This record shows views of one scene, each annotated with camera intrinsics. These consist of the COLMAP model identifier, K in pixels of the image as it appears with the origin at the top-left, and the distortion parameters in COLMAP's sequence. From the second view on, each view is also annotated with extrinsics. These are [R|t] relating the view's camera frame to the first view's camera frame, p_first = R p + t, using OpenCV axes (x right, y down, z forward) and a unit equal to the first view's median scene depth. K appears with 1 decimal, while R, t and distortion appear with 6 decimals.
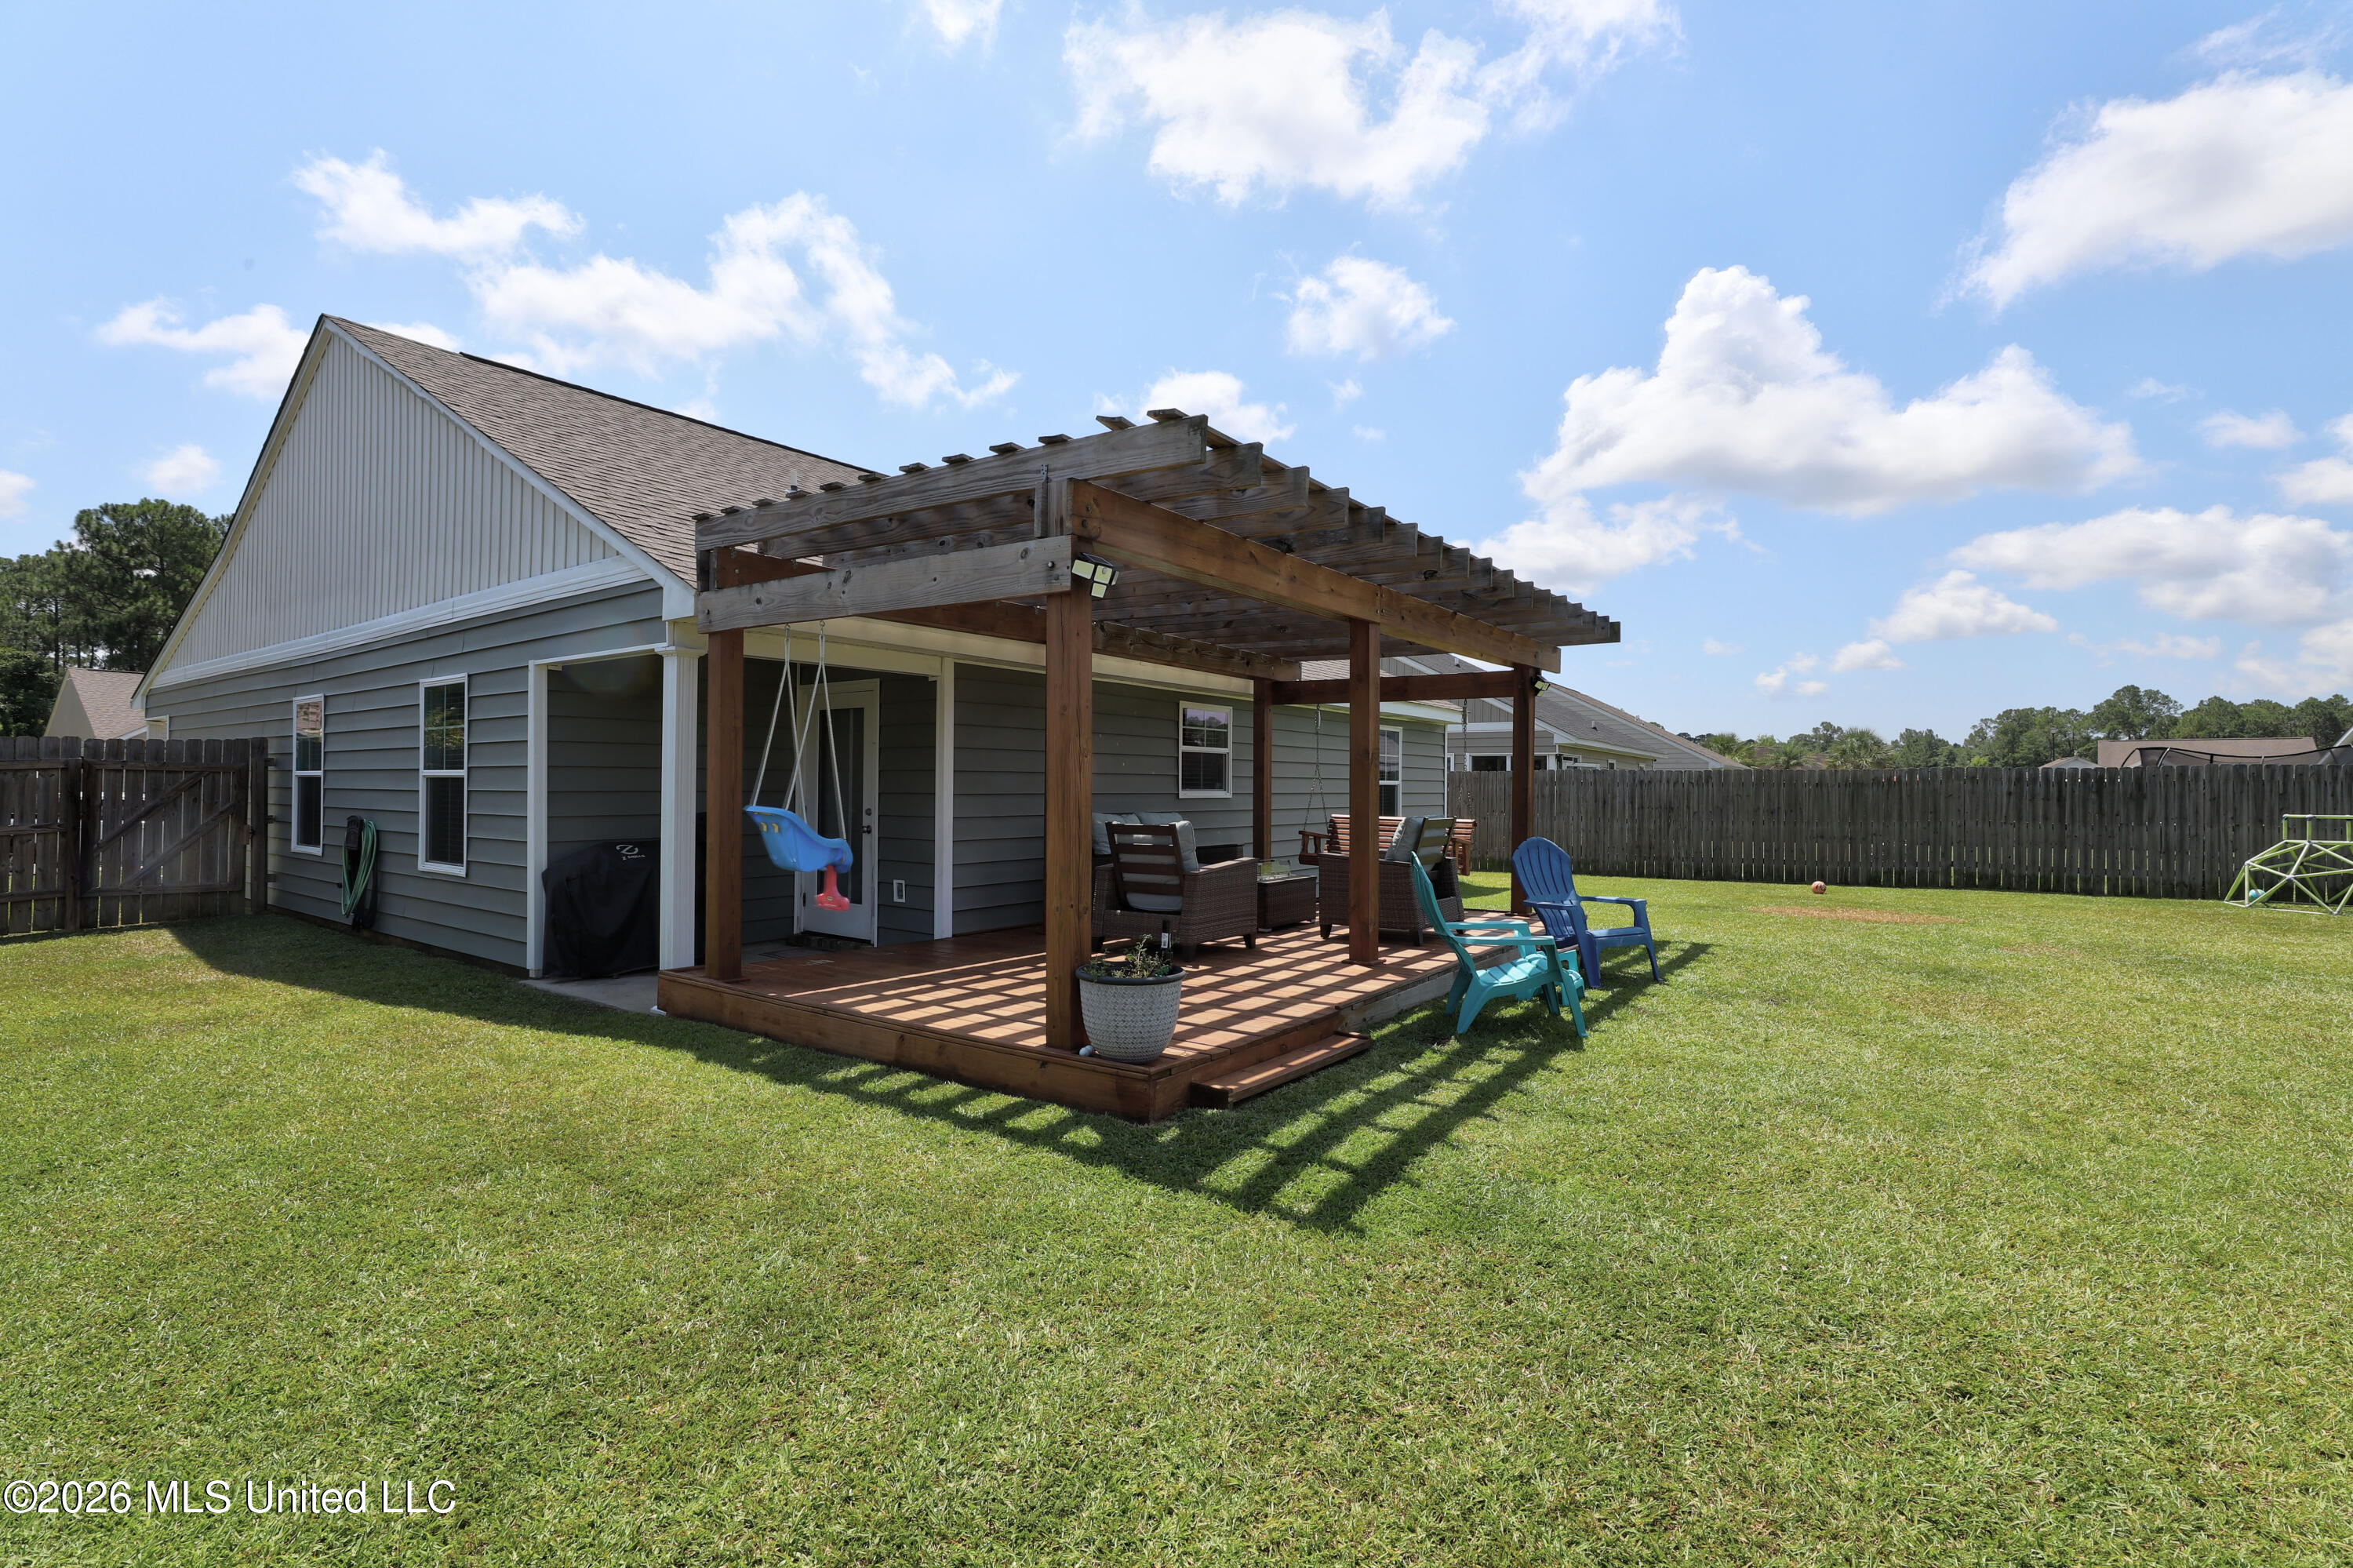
lens RADIAL K [[1088.0, 0, 1194.1], [0, 1088.0, 773.9], [0, 0, 1]] dist [-0.034279, 0.003823]
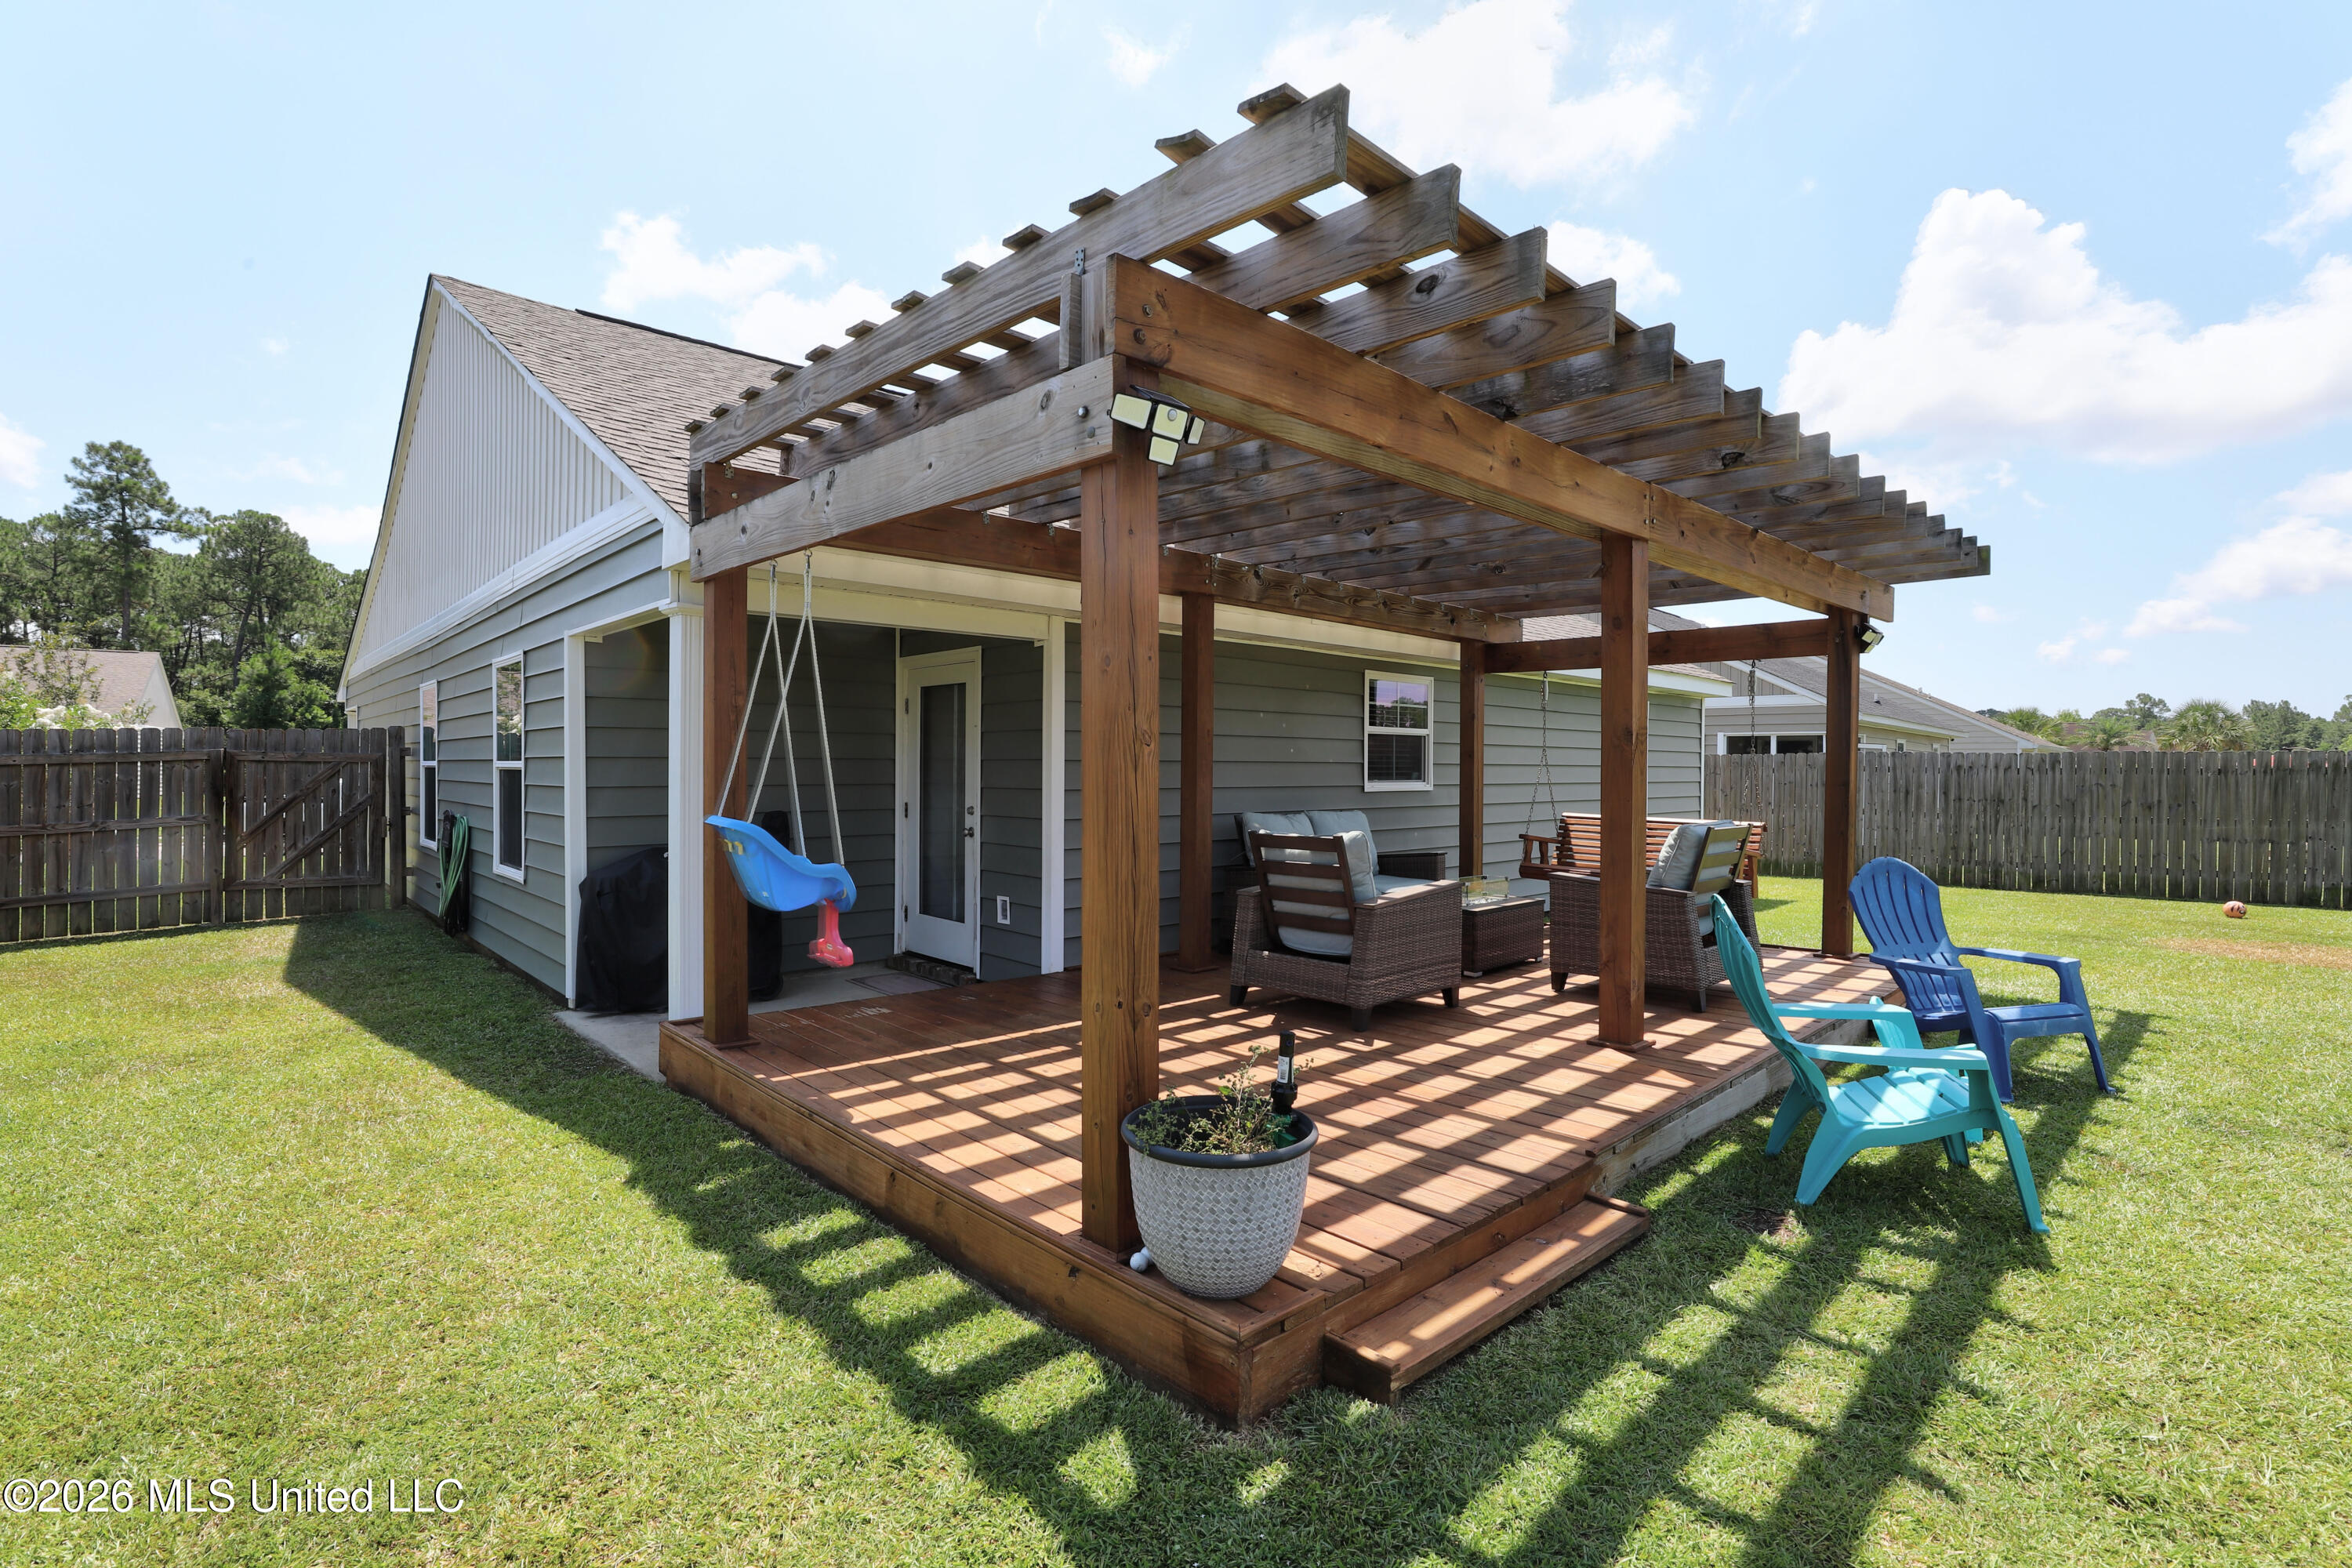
lens RADIAL K [[1087.5, 0, 1181.9], [0, 1087.5, 777.8], [0, 0, 1]] dist [-0.034279, 0.003823]
pose [[0.979622, 0.000702, -0.200847, 0.019654], [0.003334, 0.999799, 0.019756, -0.005317], [0.200820, -0.020024, 0.979423, 0.245213]]
